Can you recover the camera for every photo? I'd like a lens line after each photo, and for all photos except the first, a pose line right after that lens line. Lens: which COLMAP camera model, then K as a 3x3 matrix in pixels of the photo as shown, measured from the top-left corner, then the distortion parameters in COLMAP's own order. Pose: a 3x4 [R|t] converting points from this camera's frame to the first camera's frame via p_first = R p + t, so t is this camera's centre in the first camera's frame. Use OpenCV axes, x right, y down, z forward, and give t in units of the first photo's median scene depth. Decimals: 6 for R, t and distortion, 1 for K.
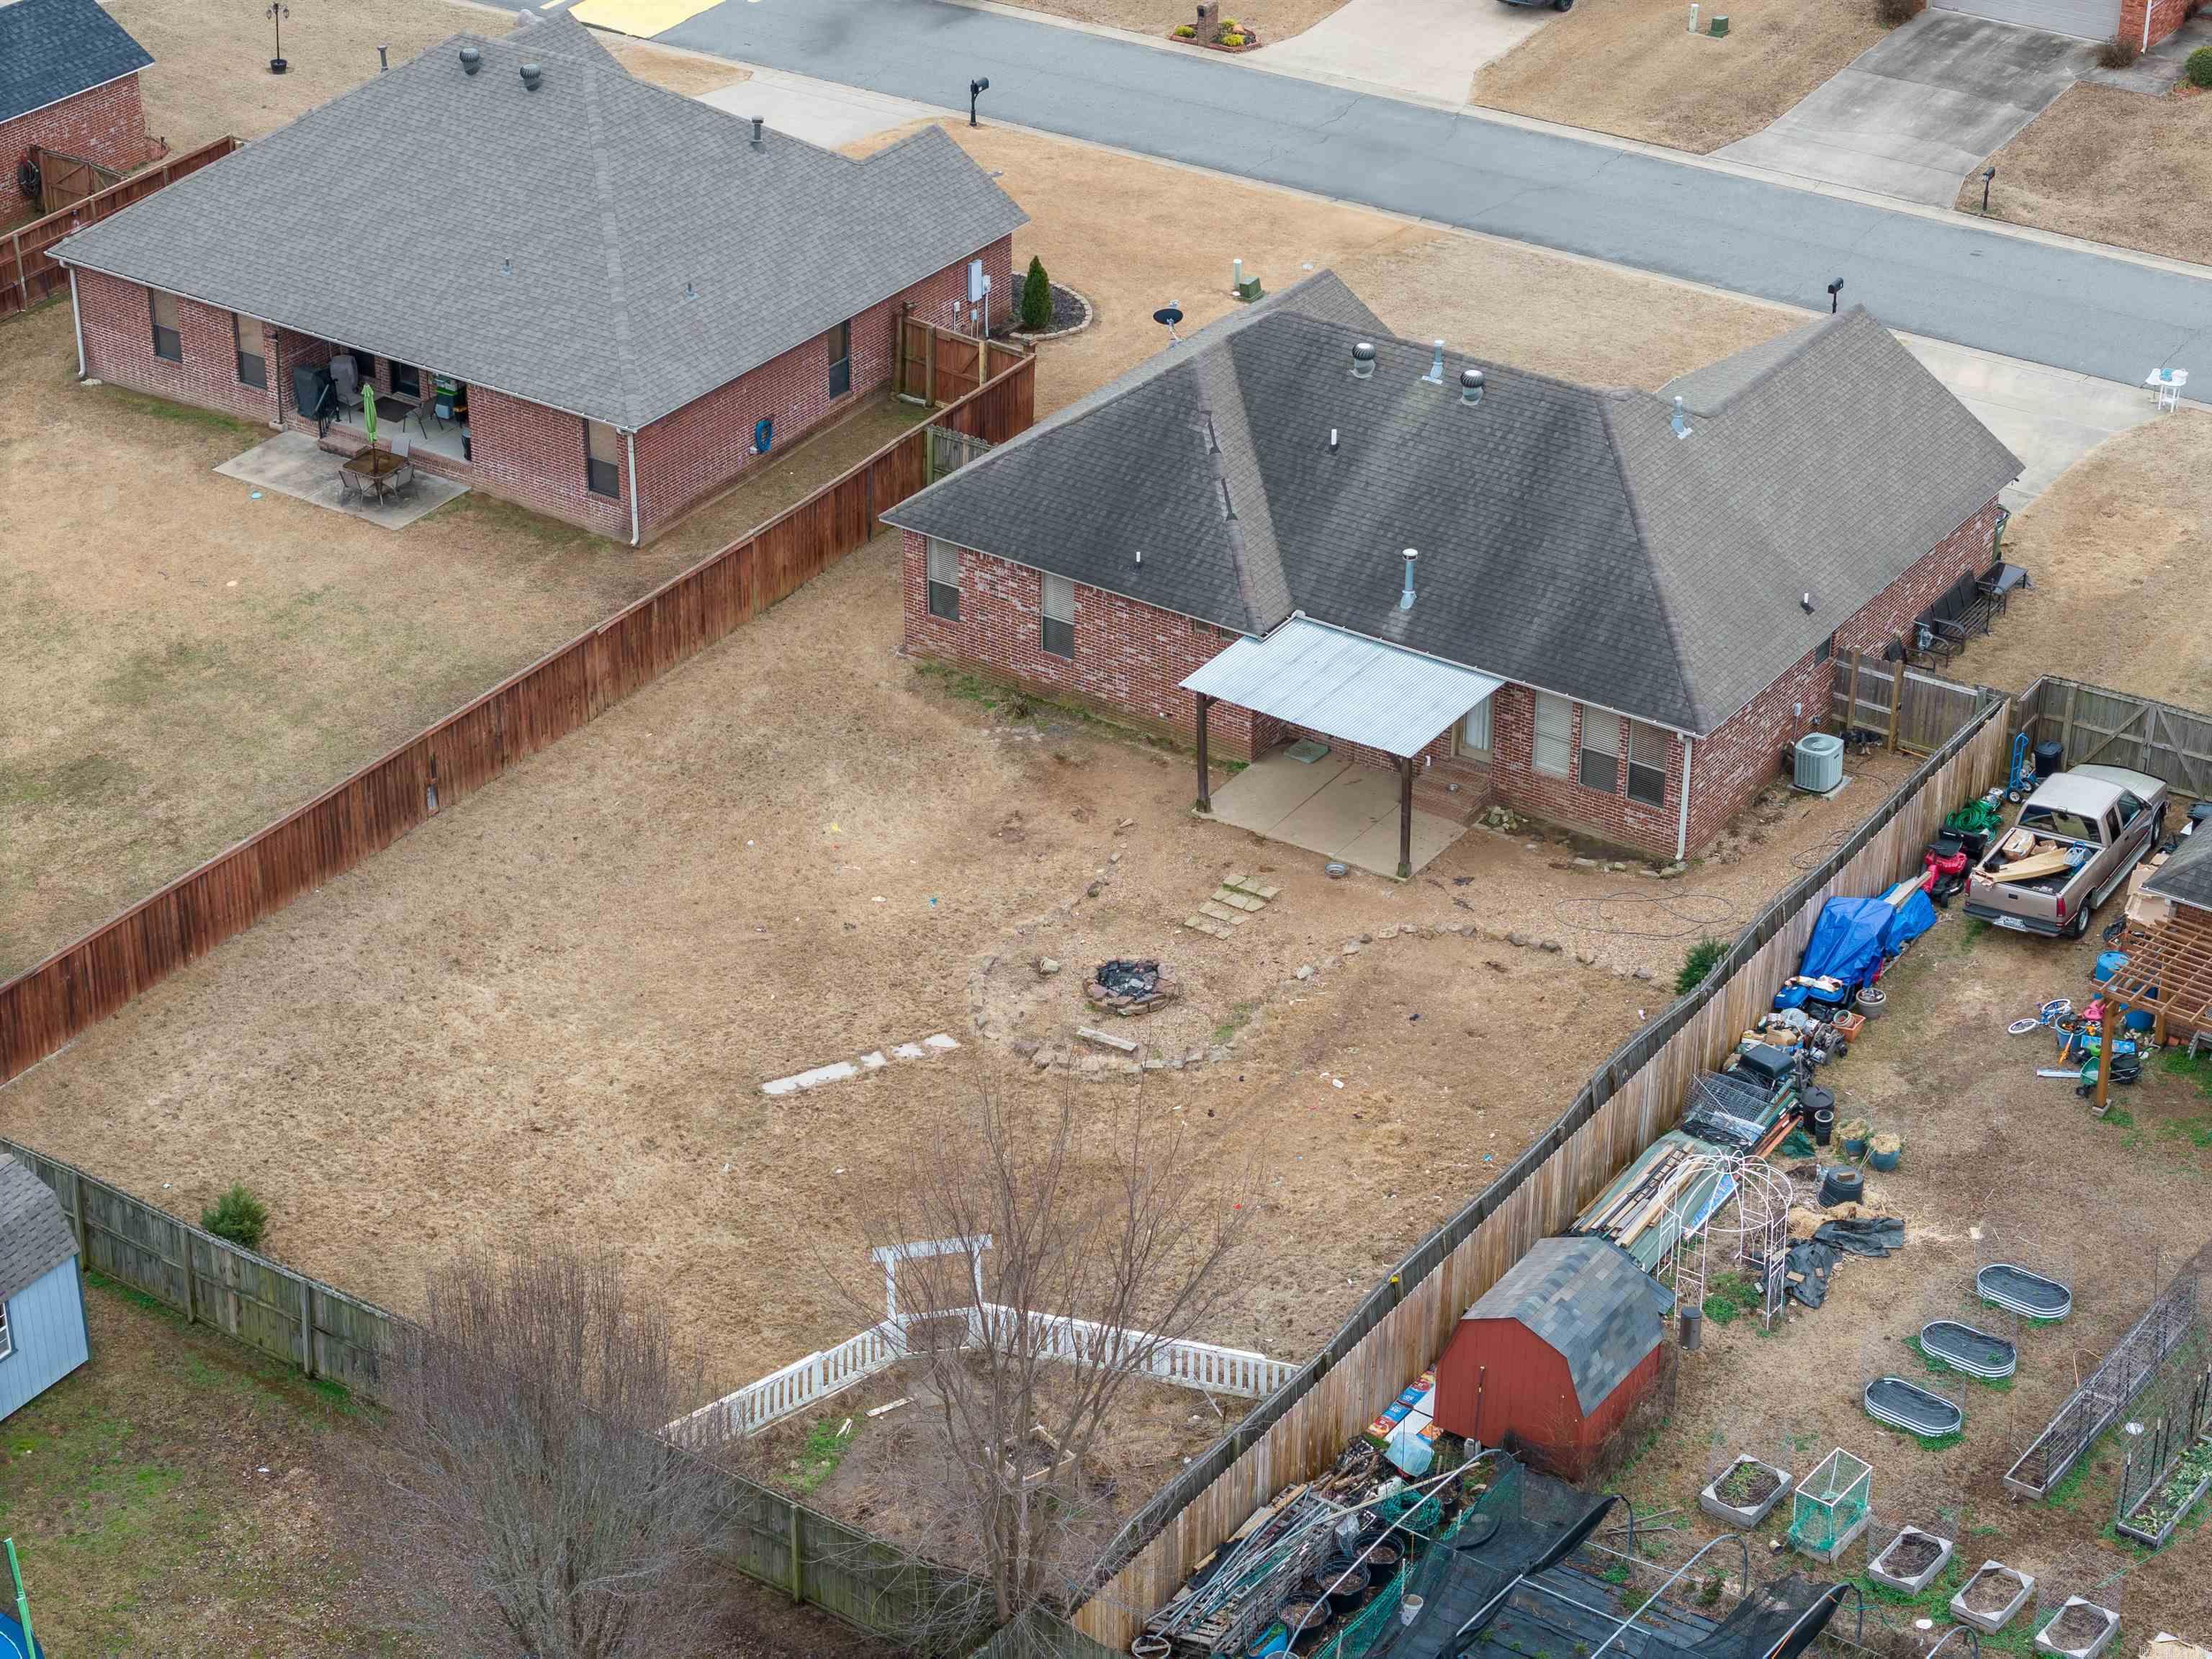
lens RADIAL K [[4489.0, 0, 1115.5], [0, 4489.0, 661.4], [0, 0, 1]] dist [-0.331029, 2.011667]
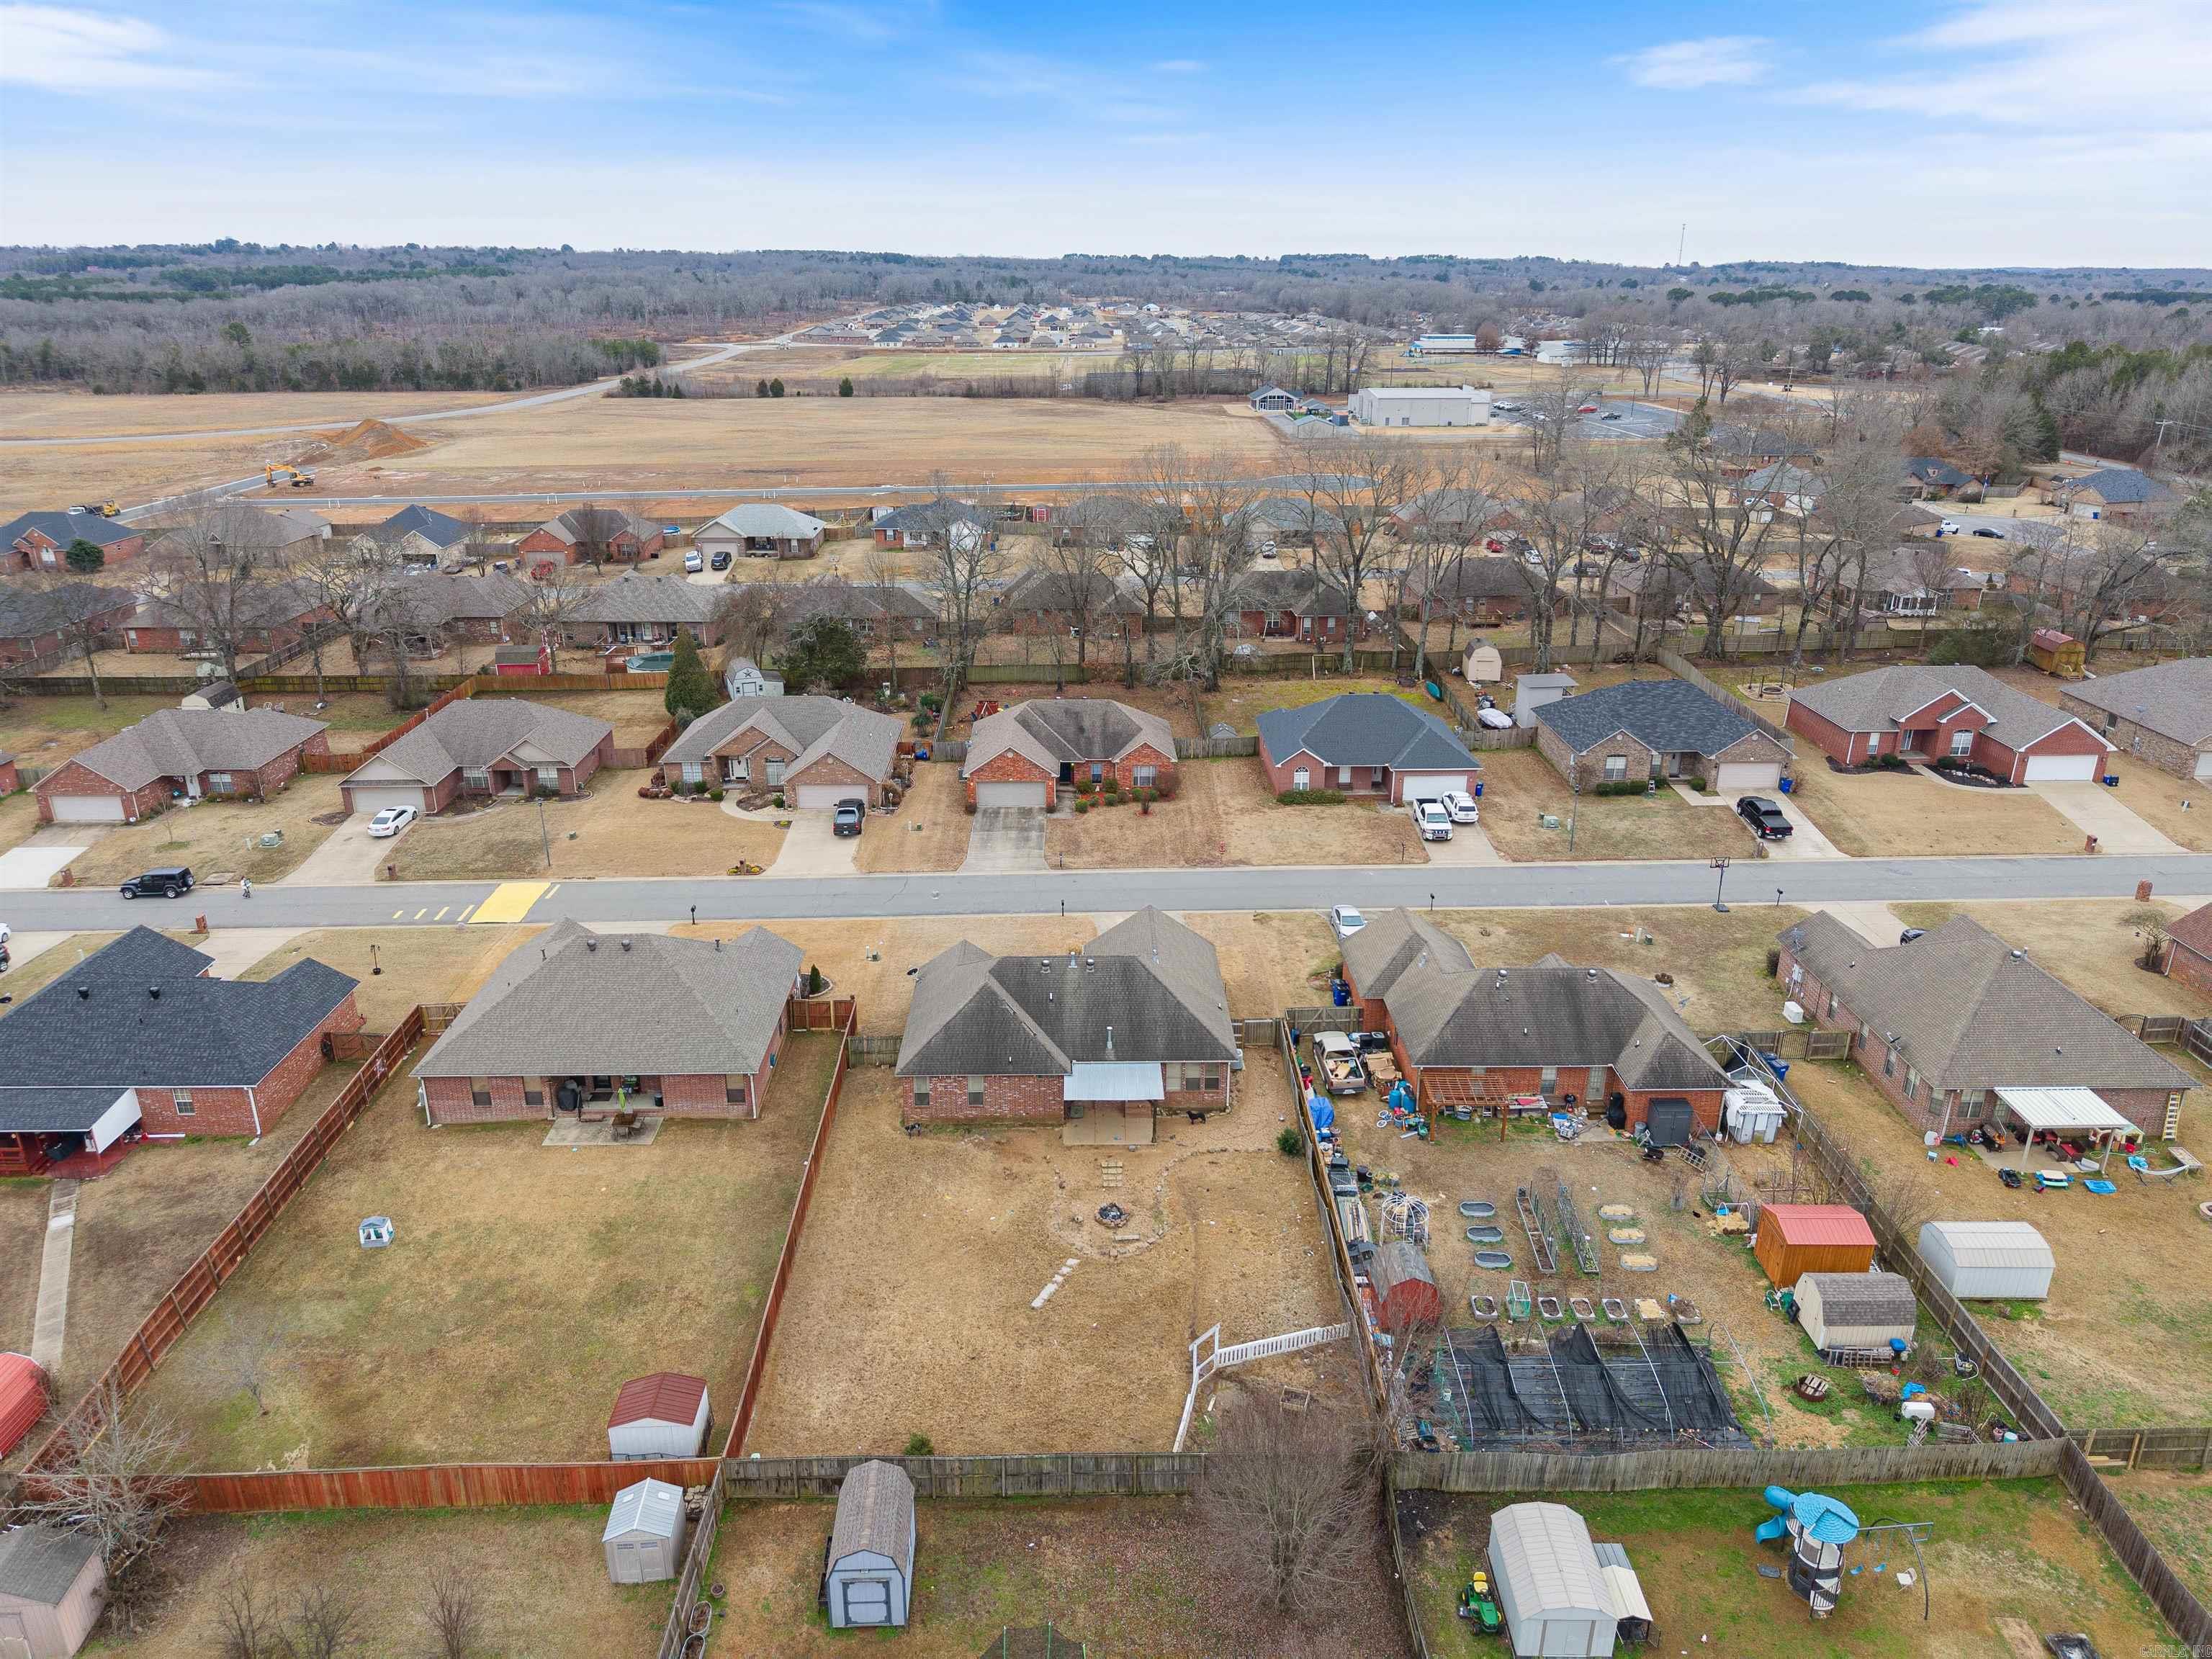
lens RADIAL K [[1494.8, 0, 1108.4], [0, 1494.8, 727.5], [0, 0, 1]] dist [0.034196, -0.057791]
pose [[0.811458, -0.166151, 0.560294, -0.425855], [0.264974, 0.959125, -0.099333, -0.111577], [-0.520887, 0.229068, 0.822316, 0.192174]]
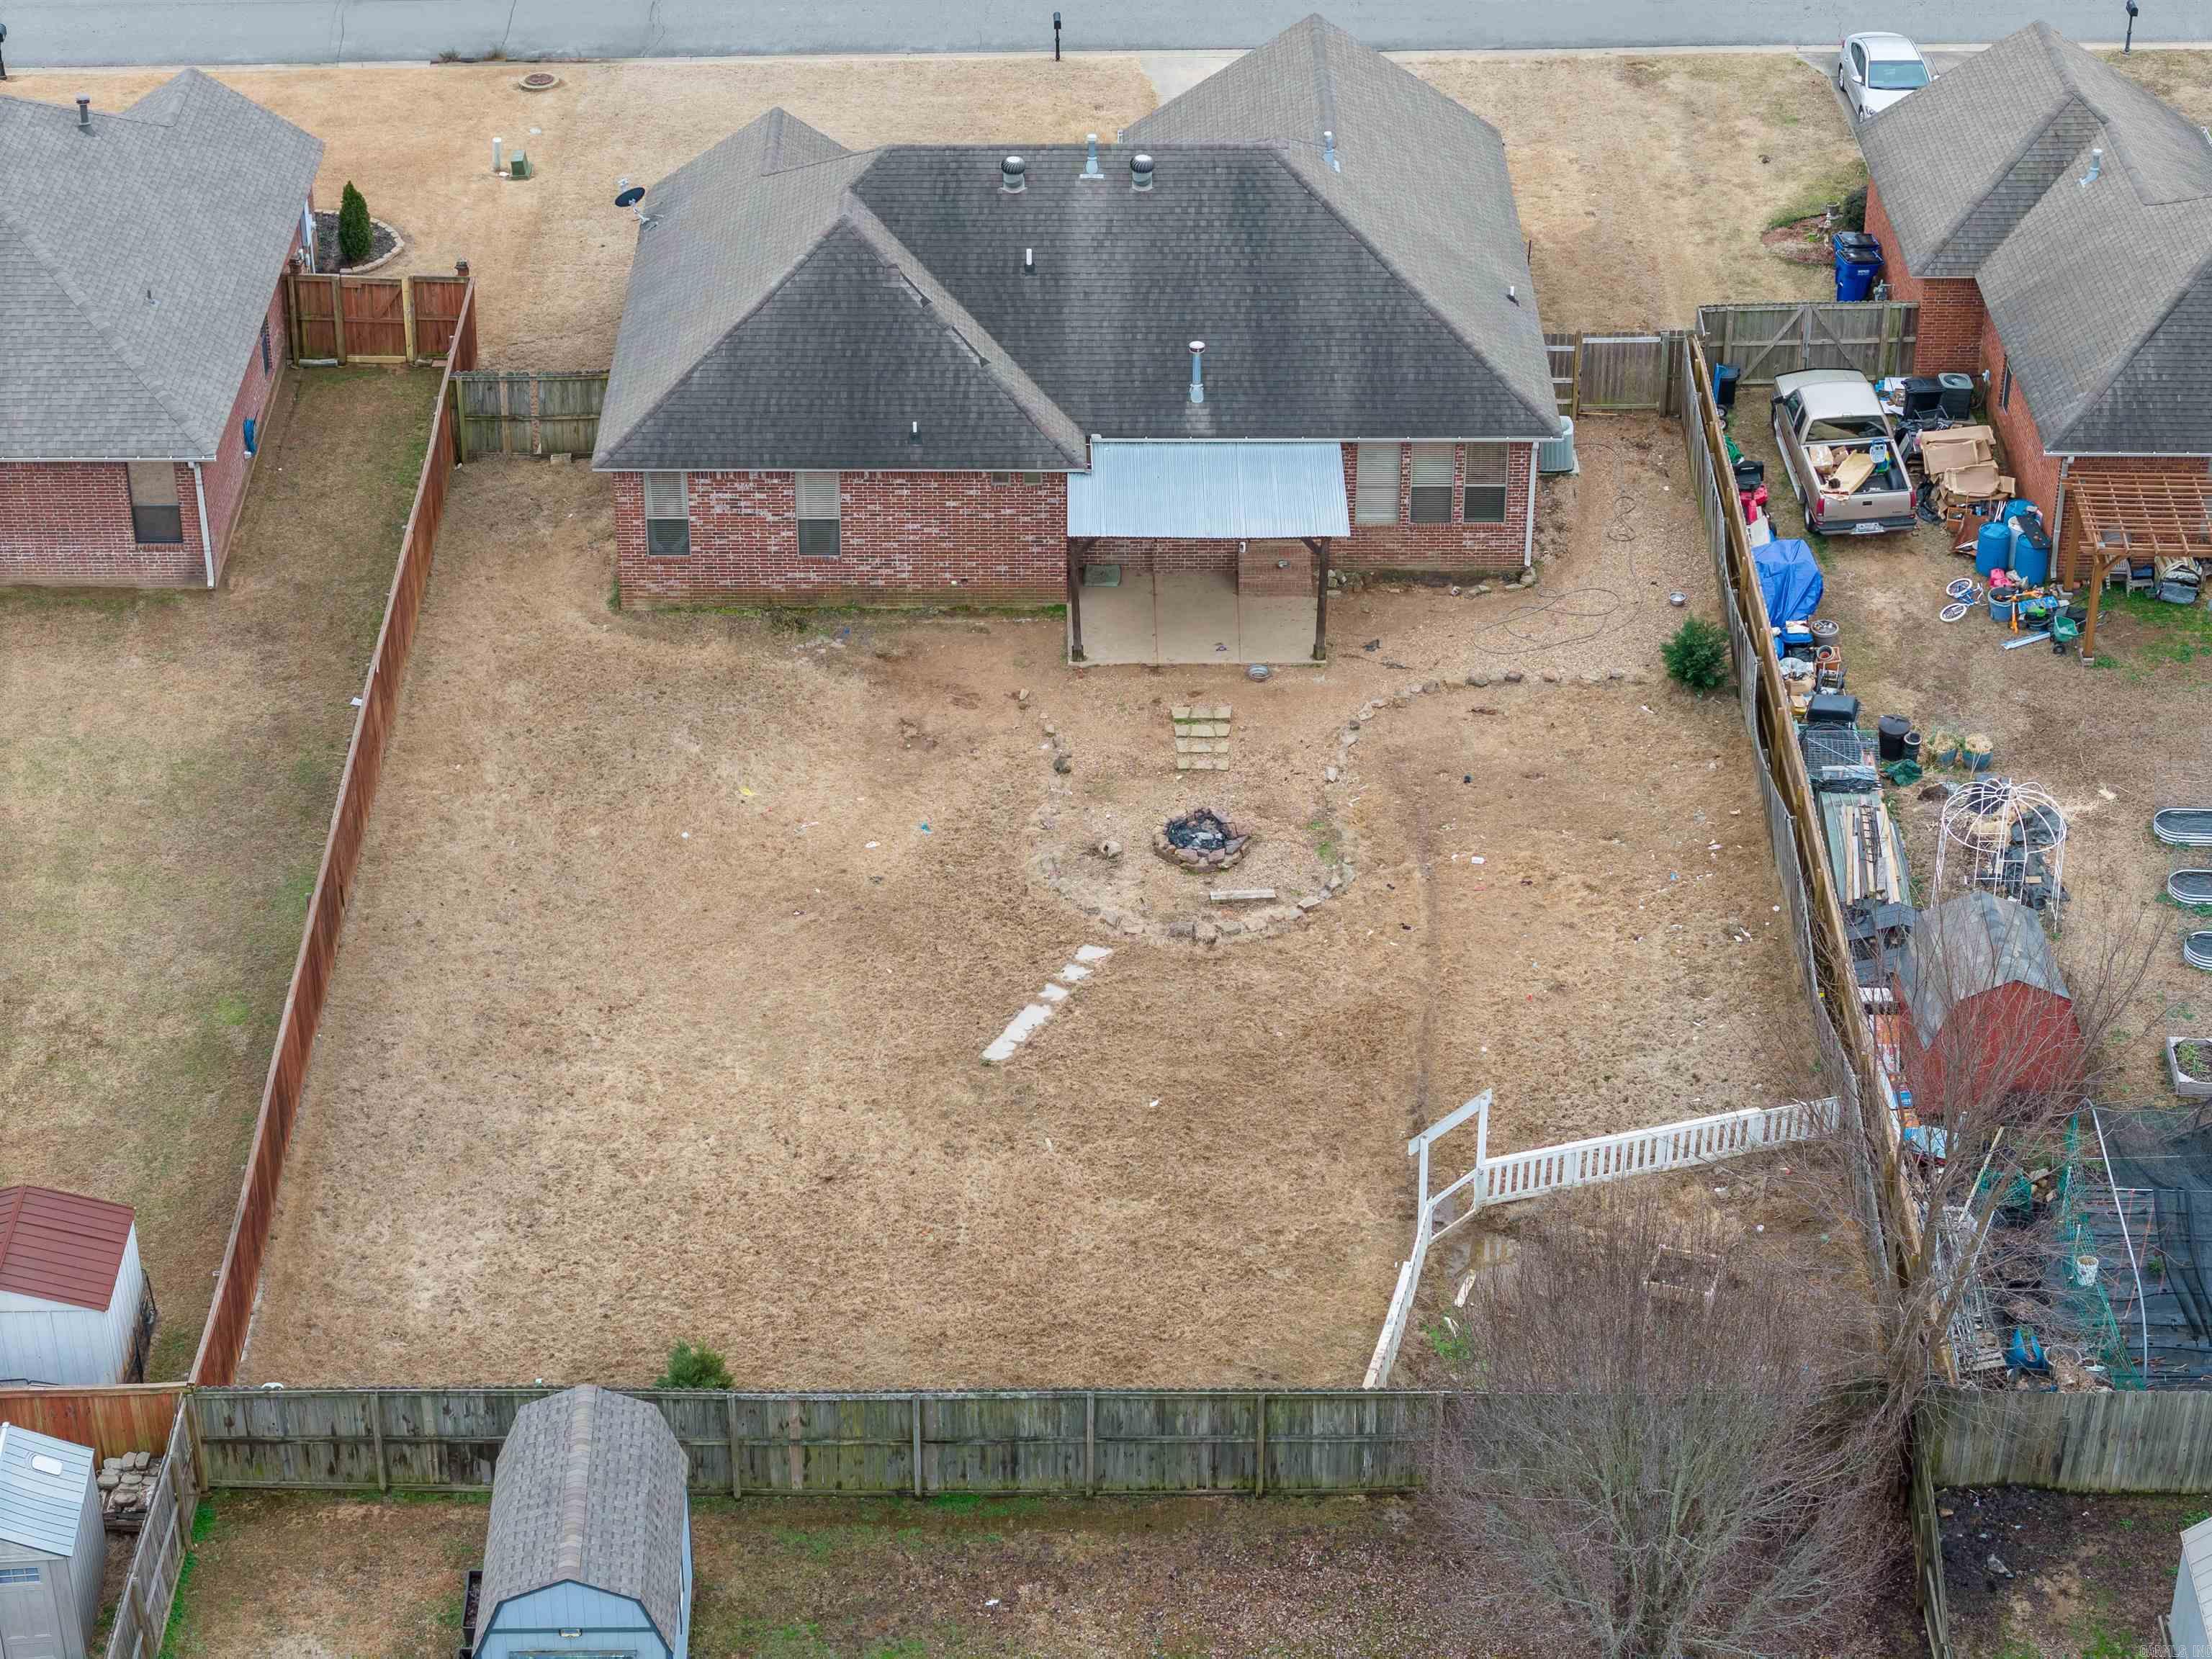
lens RADIAL K [[4489.0, 0, 1115.5], [0, 4489.0, 661.4], [0, 0, 1]] dist [-0.331029, 2.011667]
pose [[0.819836, -0.287312, 0.495299, -0.453719], [0.260655, 0.957443, 0.123946, -0.084120], [-0.509832, 0.027487, 0.859835, 0.169776]]
